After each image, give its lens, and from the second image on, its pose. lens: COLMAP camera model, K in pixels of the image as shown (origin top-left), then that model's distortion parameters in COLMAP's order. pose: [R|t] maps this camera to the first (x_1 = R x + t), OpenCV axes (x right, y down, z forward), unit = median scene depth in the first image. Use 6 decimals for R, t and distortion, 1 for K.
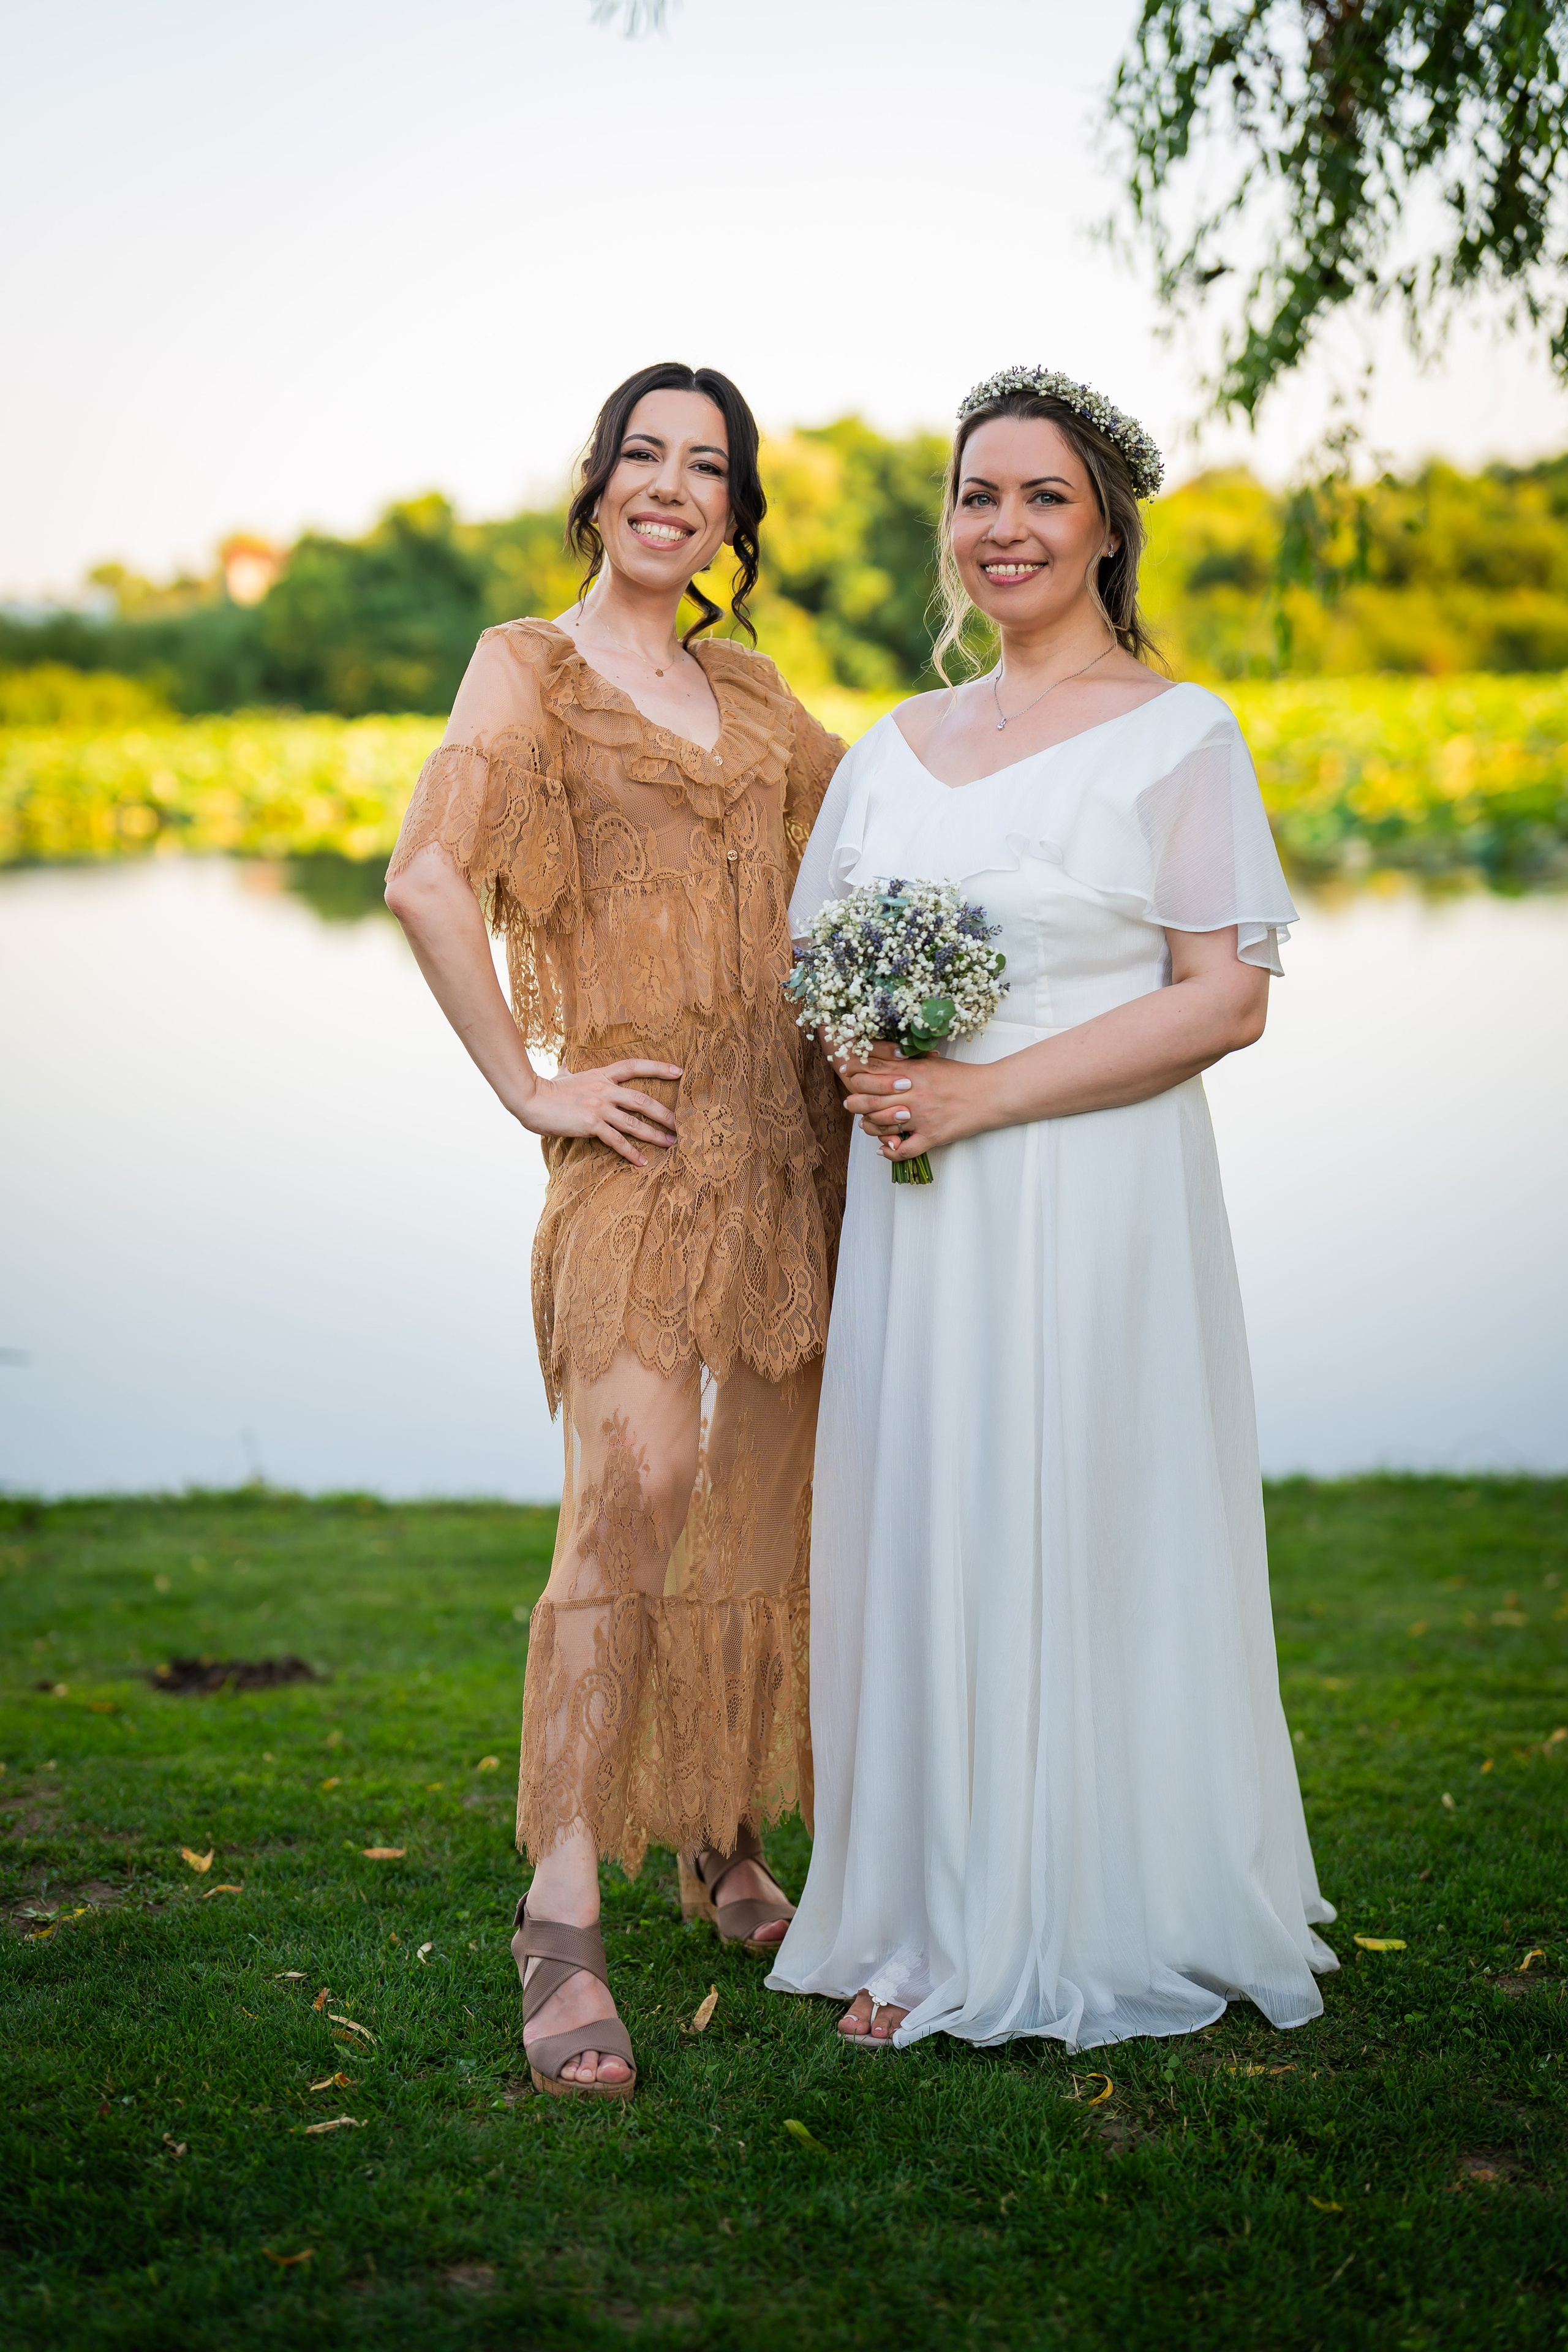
lens RADIAL K [[3379.7, 0, 783.2], [0, 3379.7, 1157.0], [0, 0, 1]] dist [-0.007672, 0.097181]
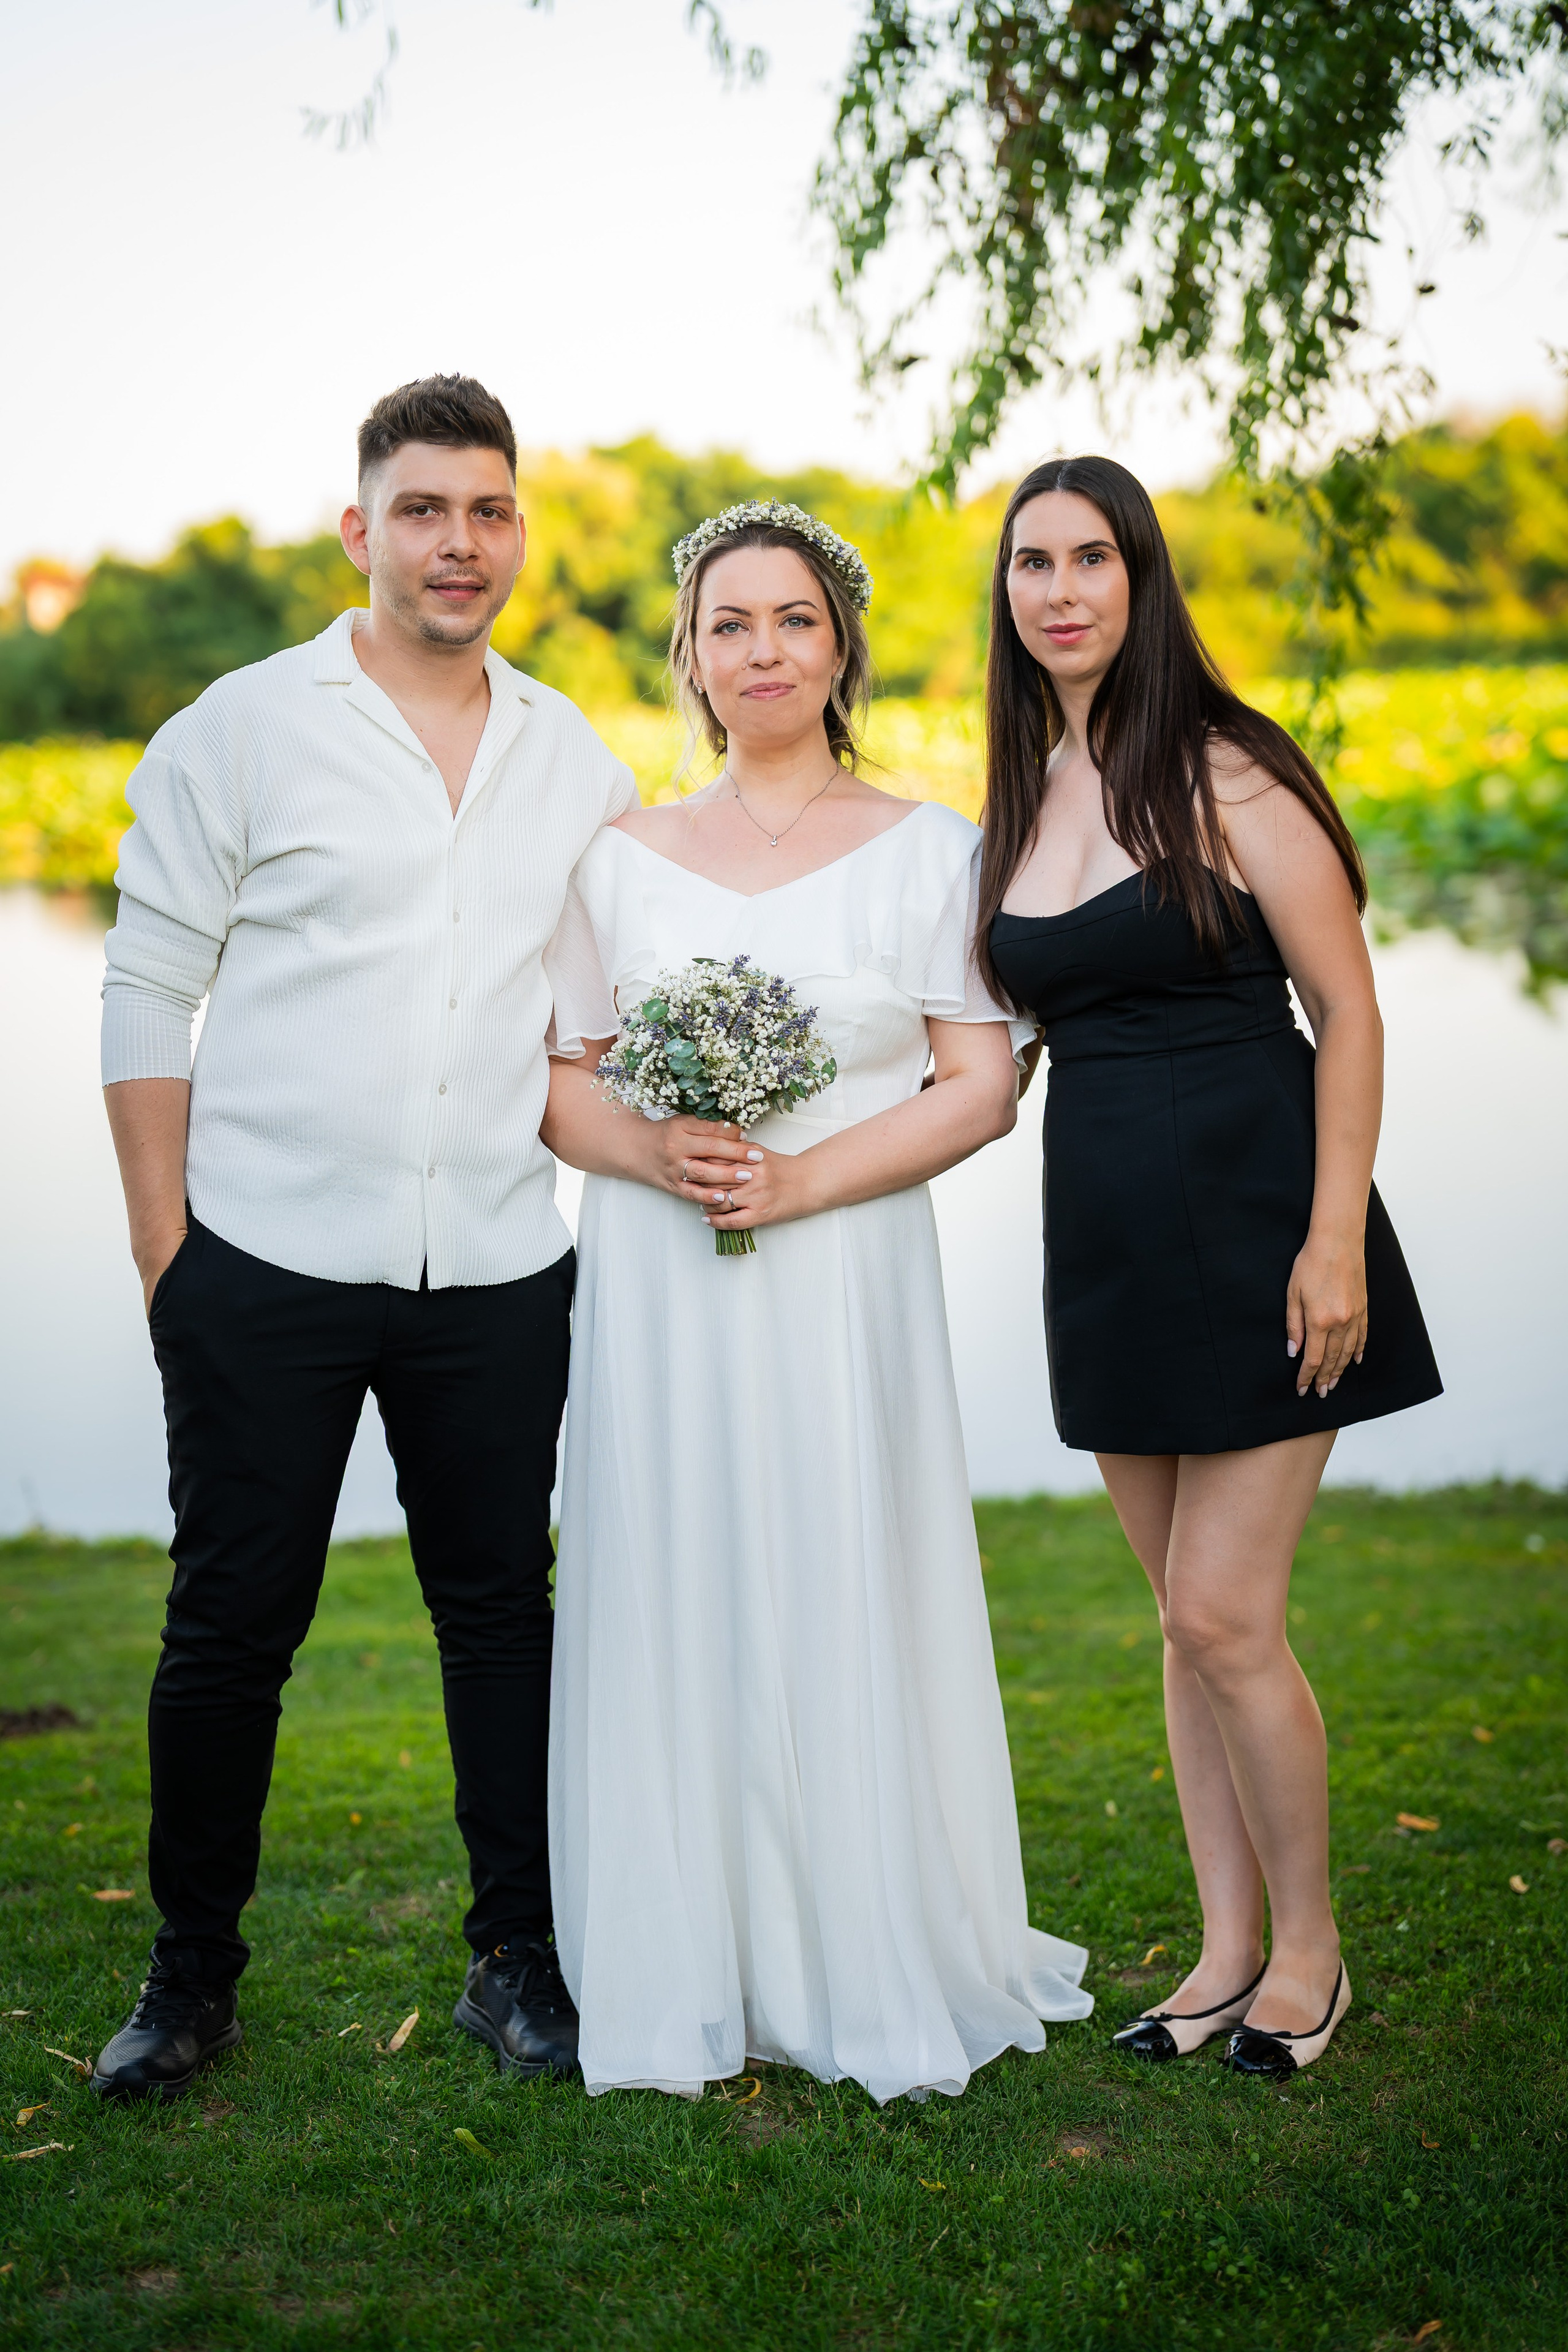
lens RADIAL K [[3366.2, 0, 784.0], [0, 3366.2, 1176.0], [0, 0, 1]] dist [-0.009221, 0.069576]
pose [[0.998286, -0.026011, 0.052428, 0.026629], [0.025827, 0.999658, 0.004183, -0.012812], [-0.052519, -0.002822, 0.998616, -0.046981]]
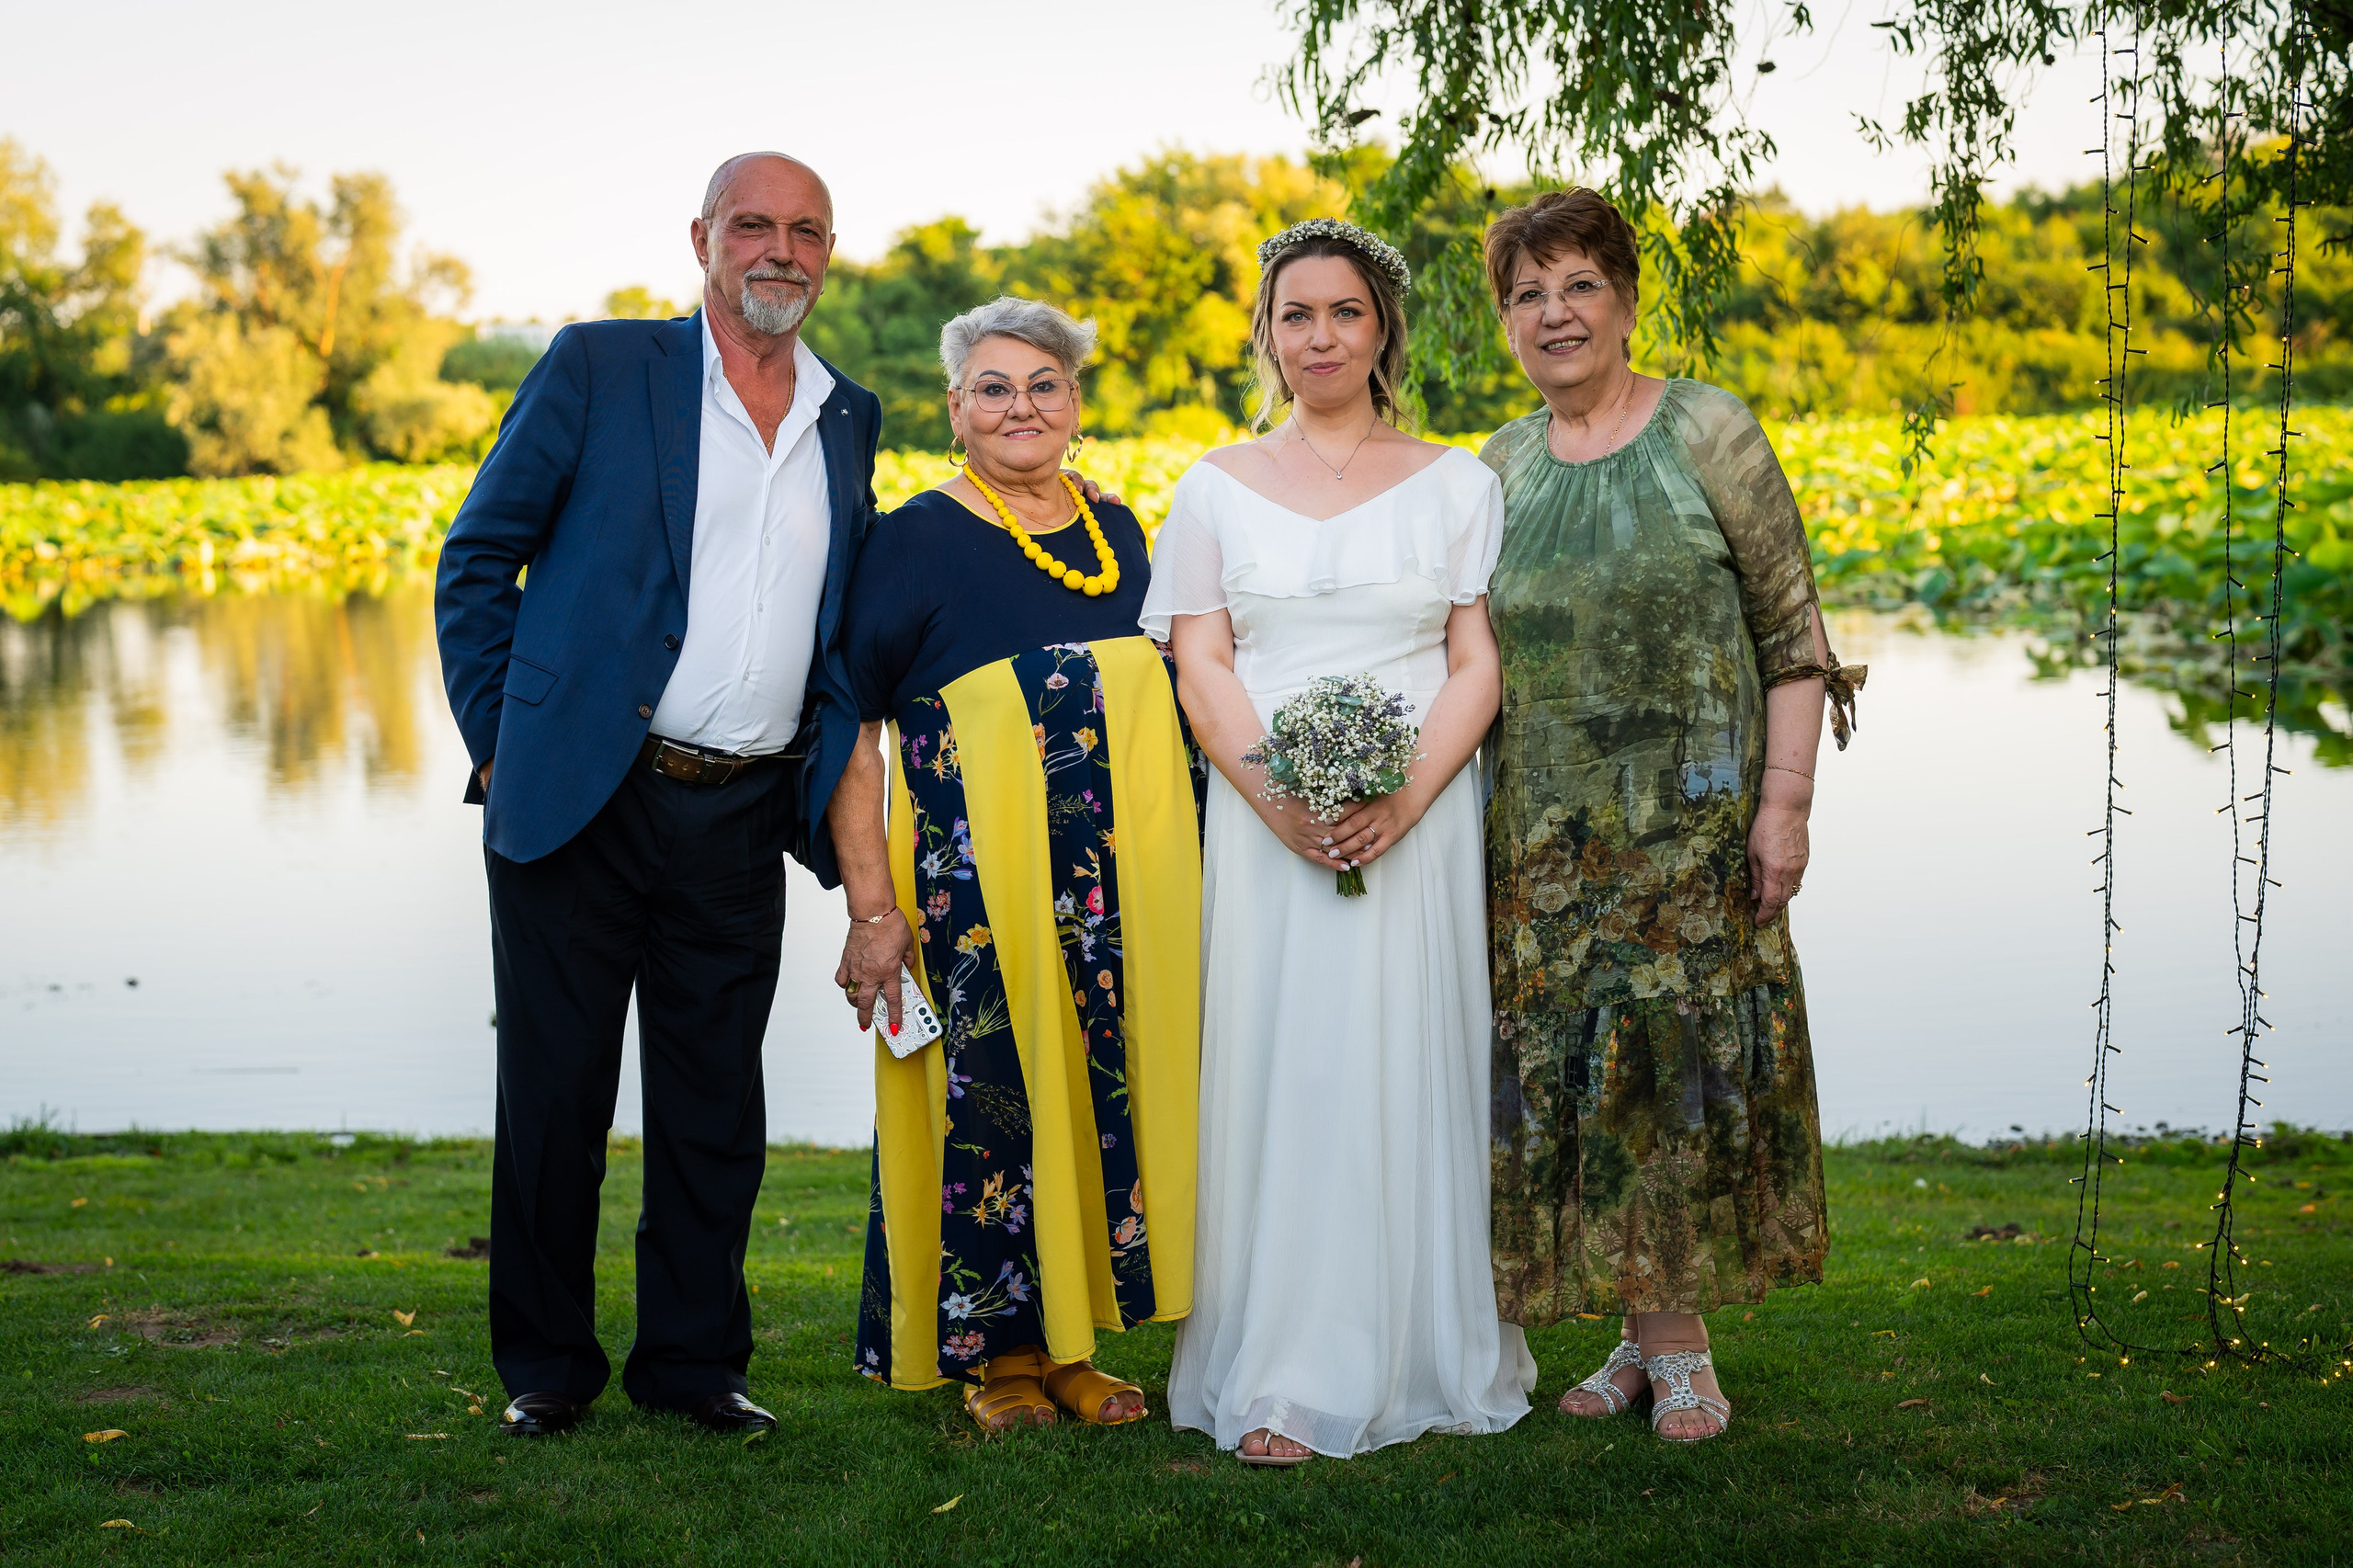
lens RADIAL K [[3509.1, 0, 1170.2], [0, 3509.1, 754.4], [0, 0, 1]] dist [-0.009225, 0.053693]
pose [[0.998829, 0.008902, -0.047554, 0.122261], [-0.010877, 0.999082, -0.041438, 0.020828], [0.047141, 0.041907, 0.998009, -0.253689]]
